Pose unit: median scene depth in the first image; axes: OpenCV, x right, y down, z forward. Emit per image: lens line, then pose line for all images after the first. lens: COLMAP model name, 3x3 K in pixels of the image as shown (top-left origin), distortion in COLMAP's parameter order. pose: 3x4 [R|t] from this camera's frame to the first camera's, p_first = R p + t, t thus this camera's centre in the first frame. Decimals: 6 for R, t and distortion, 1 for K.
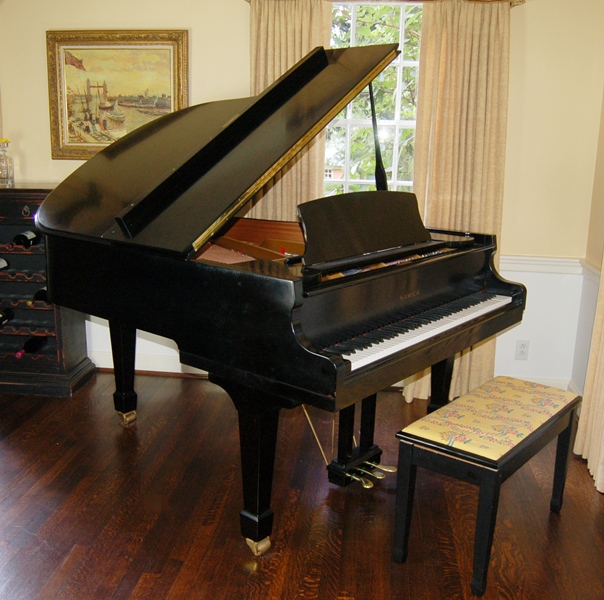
lens RADIAL K [[700.0, 0, 301.8], [0, 700.0, 298.6], [0, 0, 1]] dist [-0.054764, 0.000000]
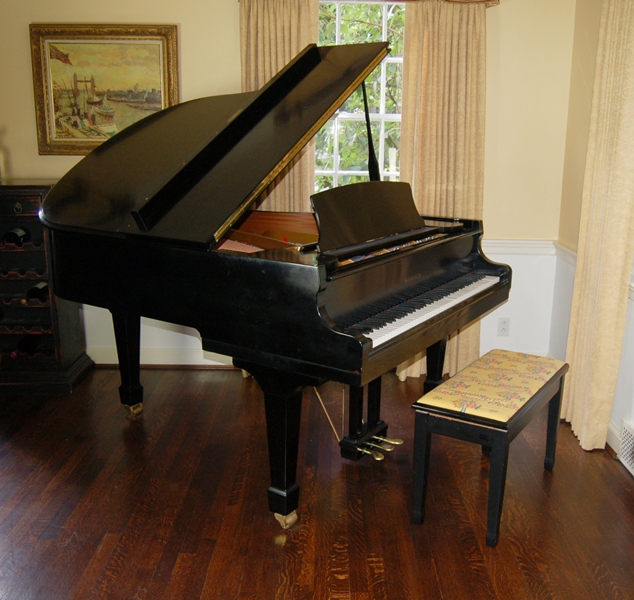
lens RADIAL K [[708.5, 0, 345.0], [0, 708.5, 300.4], [0, 0, 1]] dist [-0.048135, 0.000000]
pose [[0.989384, -0.039356, 0.139893, -0.092882], [0.037756, 0.999188, 0.014070, 0.009619], [-0.140333, -0.008639, 0.990067, -0.058552]]
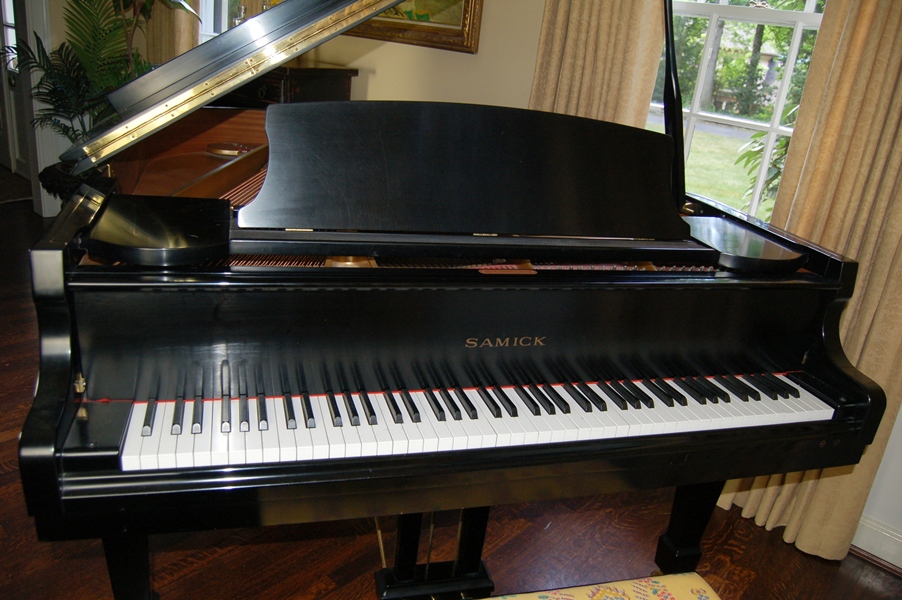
lens RADIAL K [[702.8, 0, 446.8], [0, 702.8, 297.1], [0, 0, 1]] dist [-0.048809, 0.000282]
pose [[0.826354, 0.248041, -0.505583, 0.298816], [-0.208651, 0.968734, 0.134233, -0.075054], [0.523071, -0.005434, 0.852272, 0.510872]]
